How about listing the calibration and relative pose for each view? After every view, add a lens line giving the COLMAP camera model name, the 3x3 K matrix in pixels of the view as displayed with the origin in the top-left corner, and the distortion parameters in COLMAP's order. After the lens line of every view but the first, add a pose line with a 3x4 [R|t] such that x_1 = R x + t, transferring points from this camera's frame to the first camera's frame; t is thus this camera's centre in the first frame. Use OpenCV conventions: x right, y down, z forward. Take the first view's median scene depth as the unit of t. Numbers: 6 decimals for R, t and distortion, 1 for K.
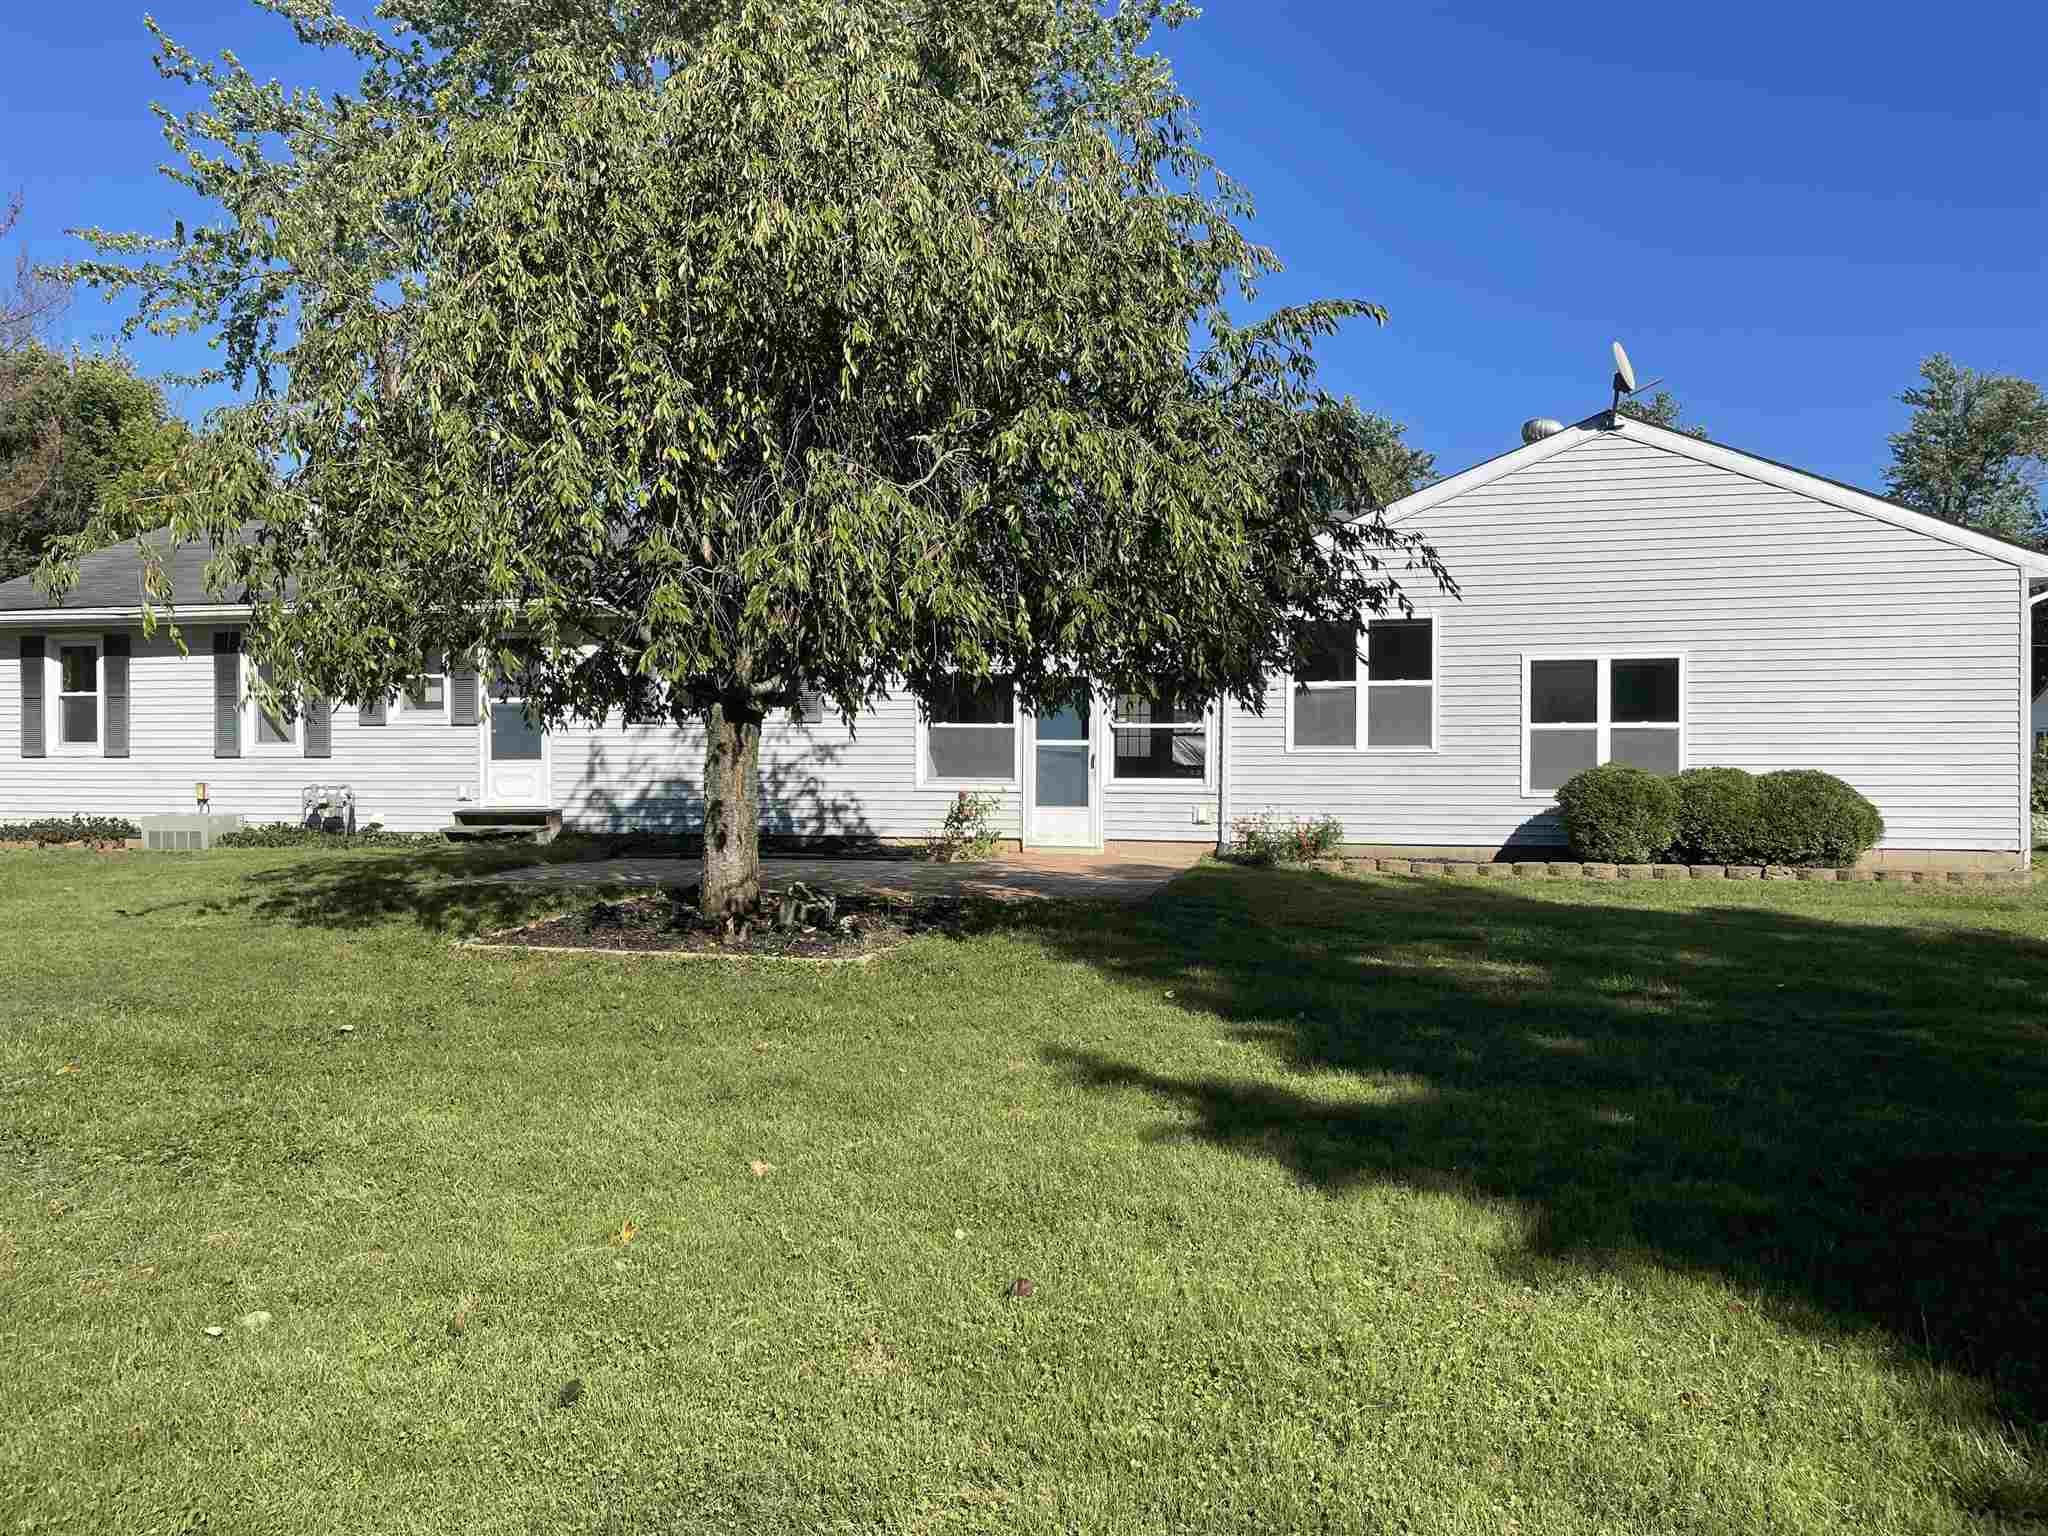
lens RADIAL K [[1562.3, 0, 1026.1], [0, 1562.3, 744.0], [0, 0, 1]] dist [0.089110, -0.123358]
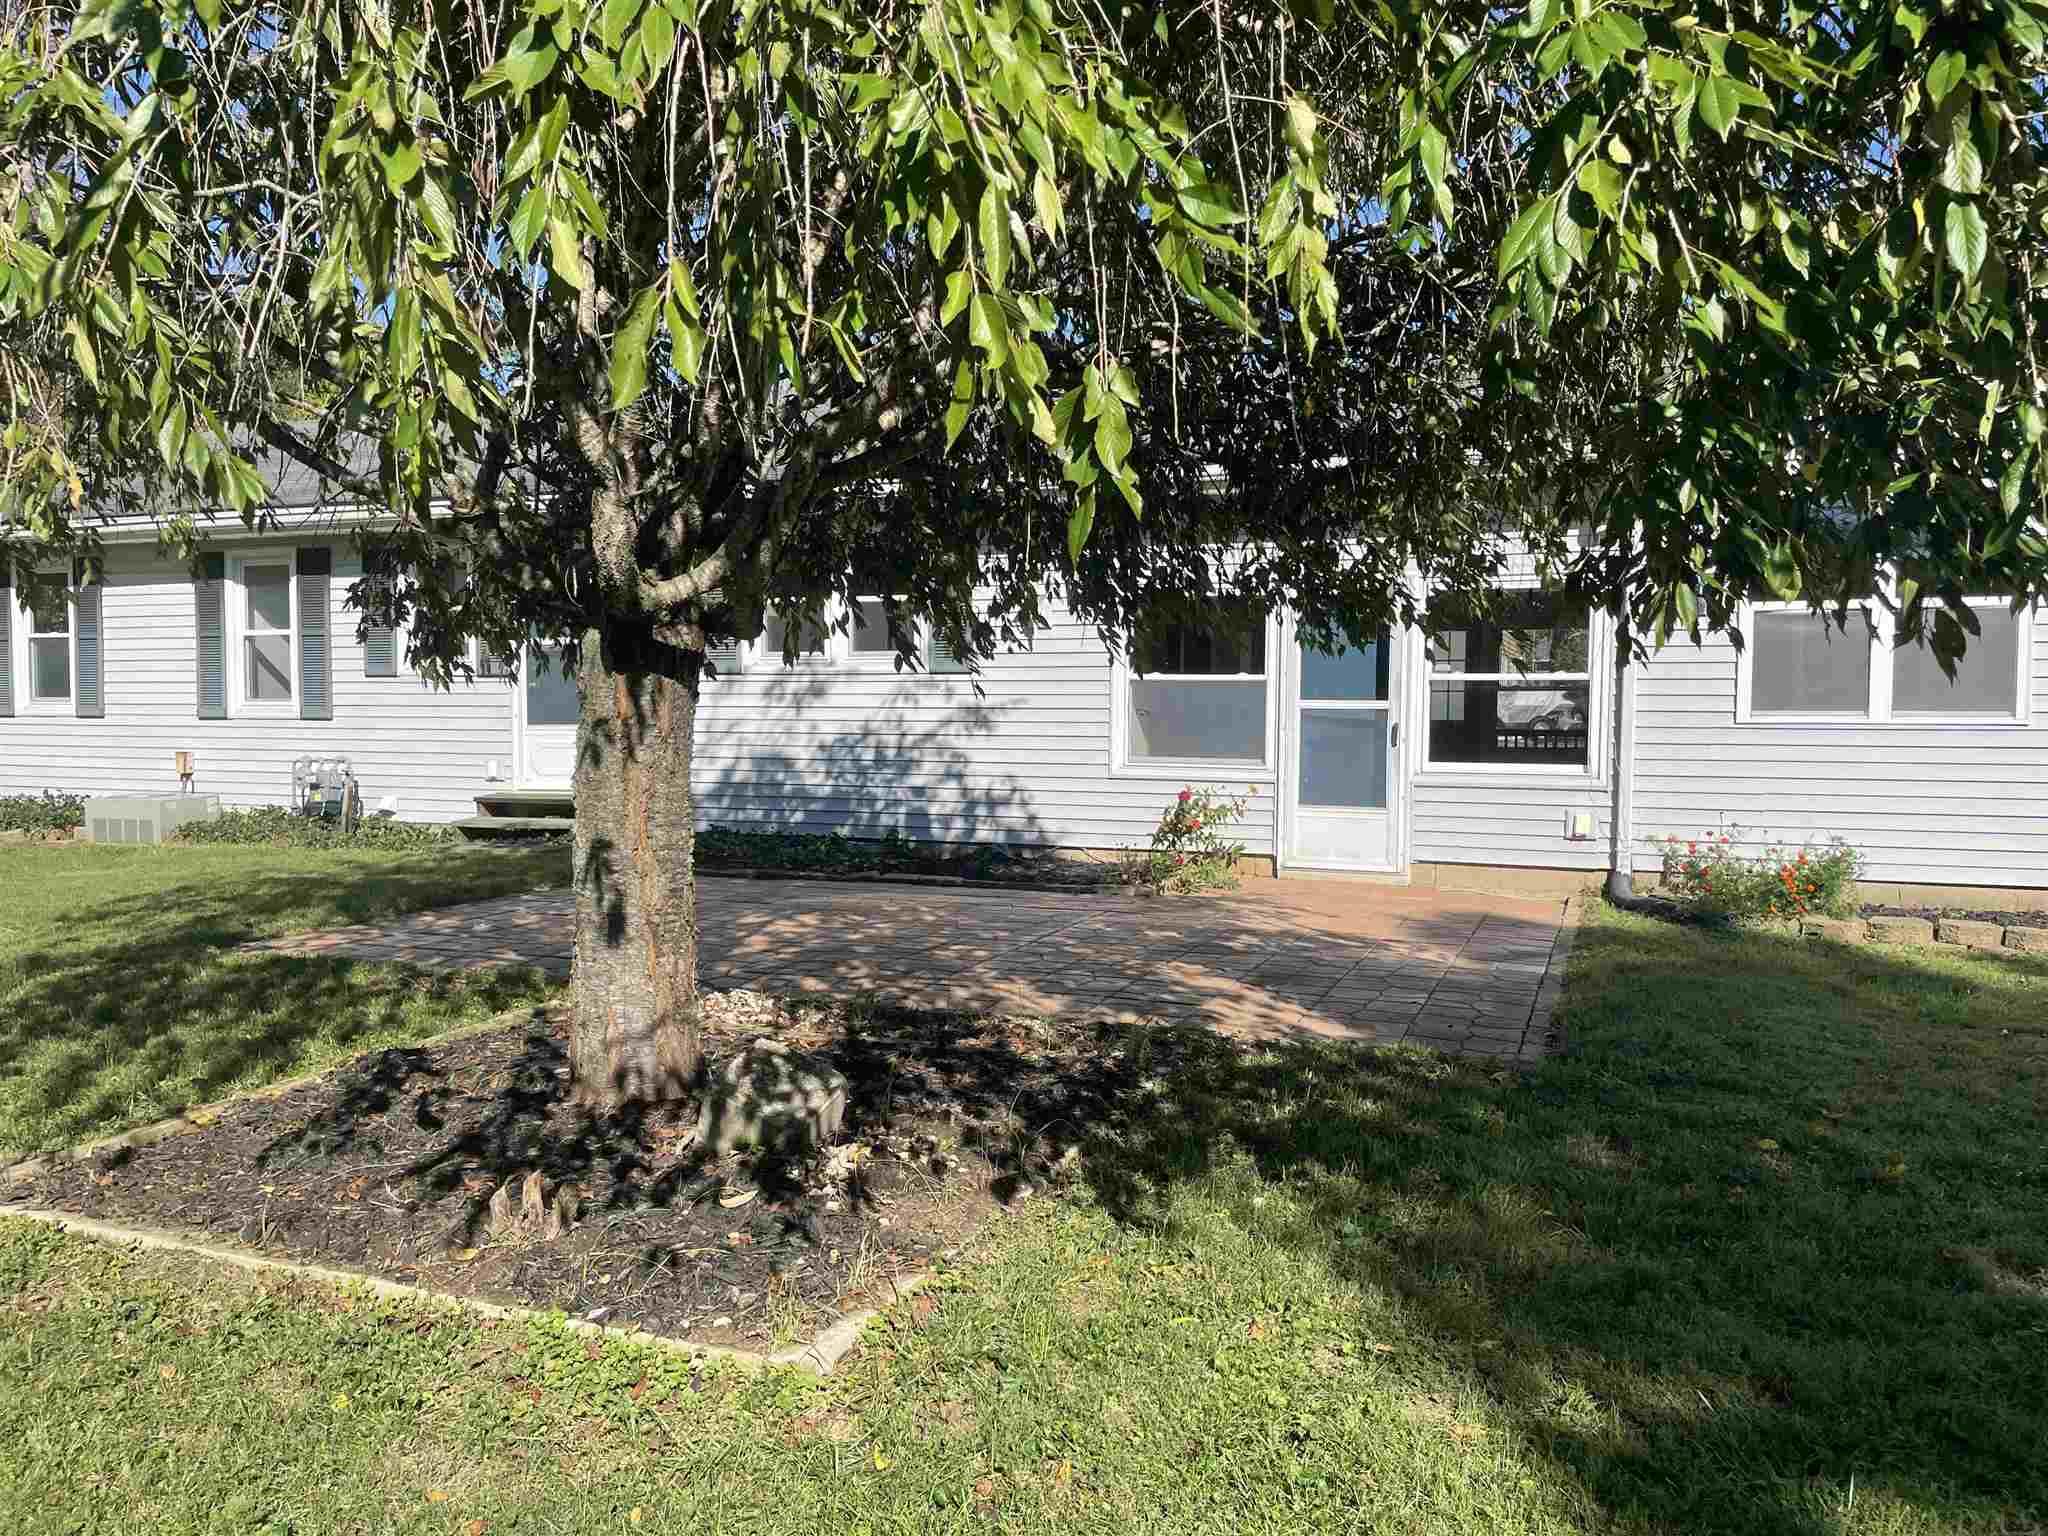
lens RADIAL K [[1562.3, 0, 1026.1], [0, 1562.3, 744.0], [0, 0, 1]] dist [0.089110, -0.123358]
pose [[0.987321, 0.006630, -0.158599, -0.002464], [-0.001507, 0.999474, 0.032400, -0.004966], [0.158731, -0.031750, 0.986811, 0.353553]]
